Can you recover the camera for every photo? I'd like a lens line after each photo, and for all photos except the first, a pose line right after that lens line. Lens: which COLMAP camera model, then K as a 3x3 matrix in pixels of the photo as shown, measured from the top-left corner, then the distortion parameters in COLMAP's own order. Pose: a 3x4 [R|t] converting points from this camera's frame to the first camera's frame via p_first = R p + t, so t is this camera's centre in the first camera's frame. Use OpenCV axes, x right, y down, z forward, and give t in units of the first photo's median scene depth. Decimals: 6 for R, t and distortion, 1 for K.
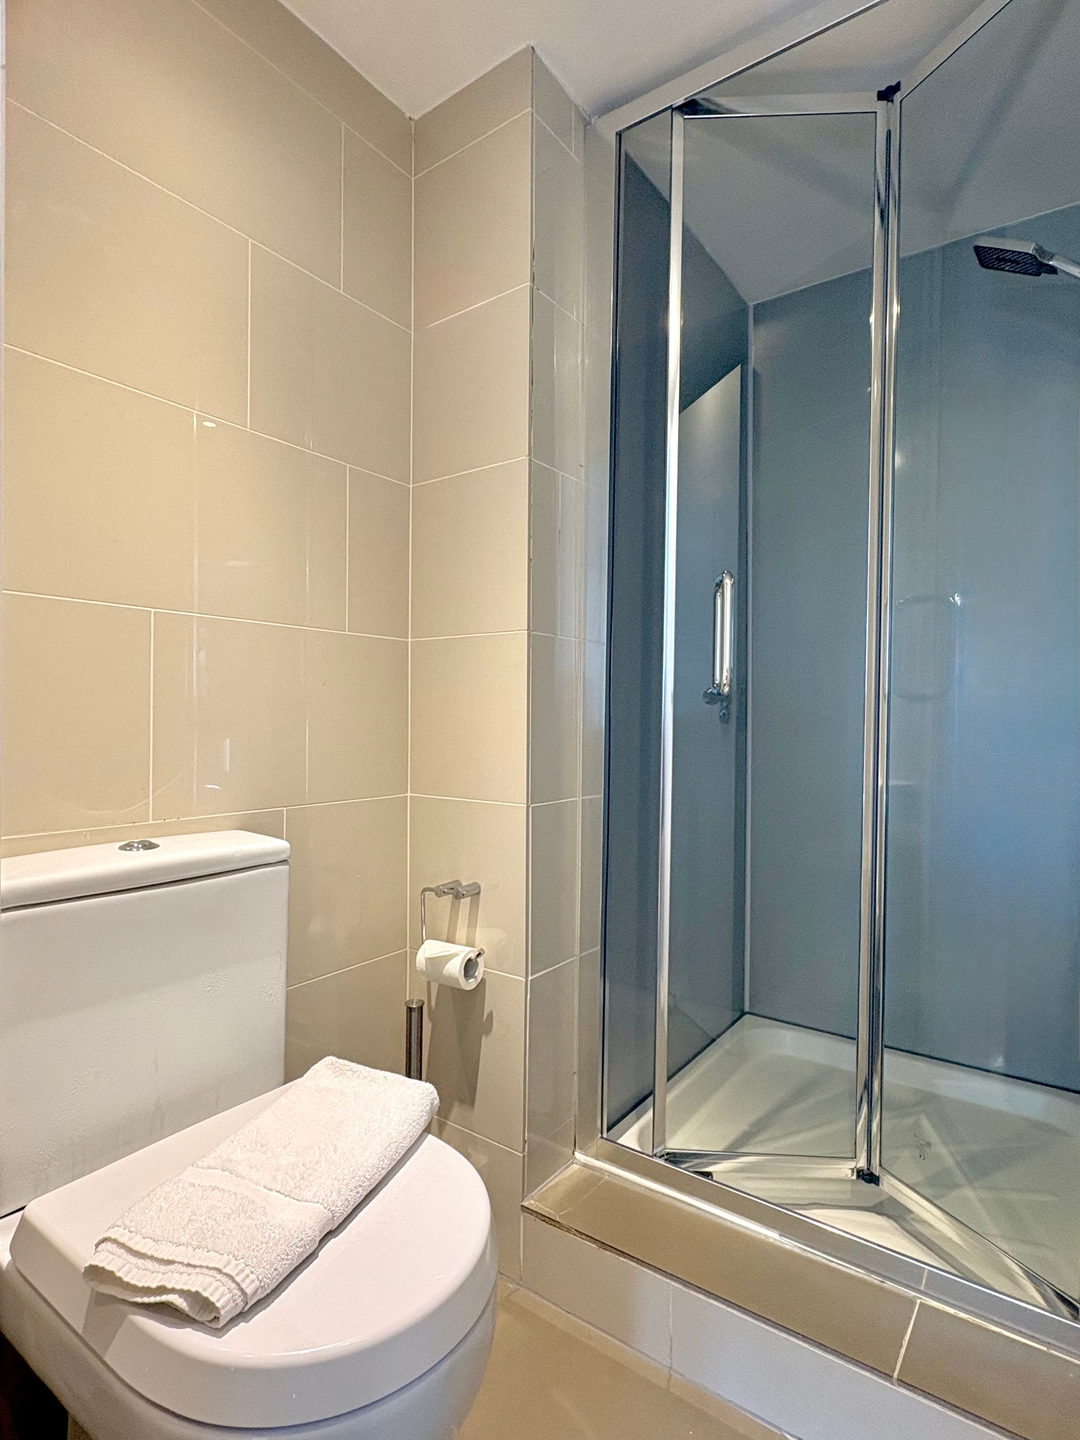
lens RADIAL K [[747.6, 0, 544.5], [0, 747.6, 722.3], [0, 0, 1]] dist [0.005052, 0.000831]
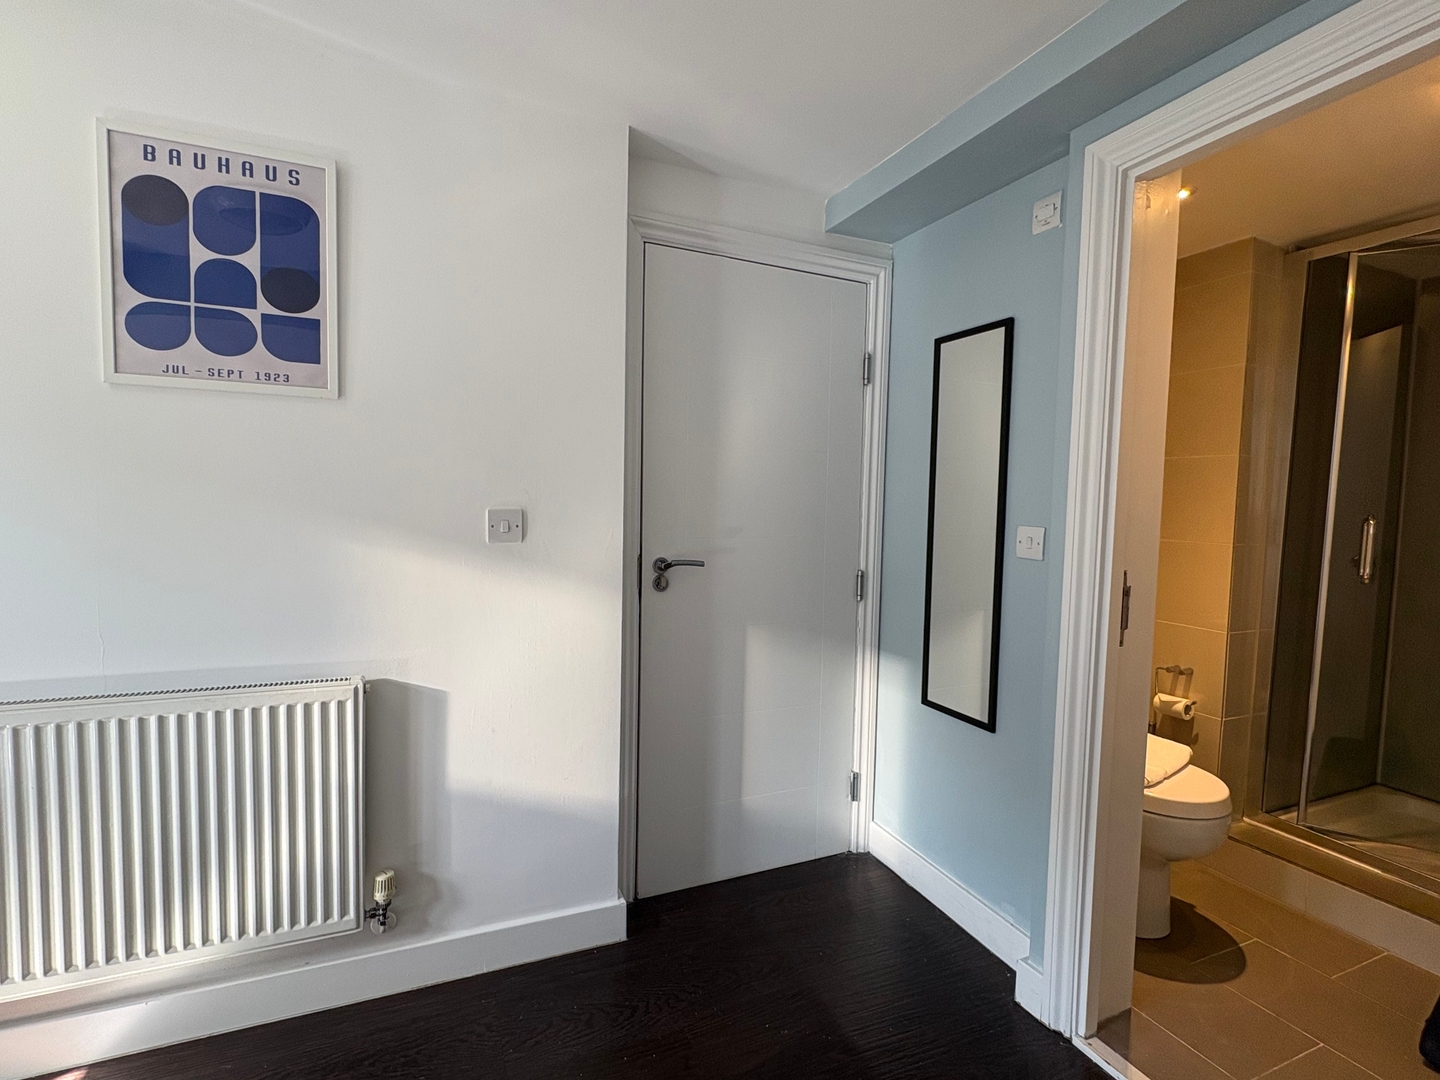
lens RADIAL K [[702.6, 0, 722.5], [0, 702.6, 533.2], [0, 0, 1]] dist [0.003308, -0.000638]
pose [[0.860893, 0.046057, -0.506697, -0.227922], [-0.024246, 0.998477, 0.049562, -0.197527], [0.508208, -0.030382, 0.860698, -1.187030]]
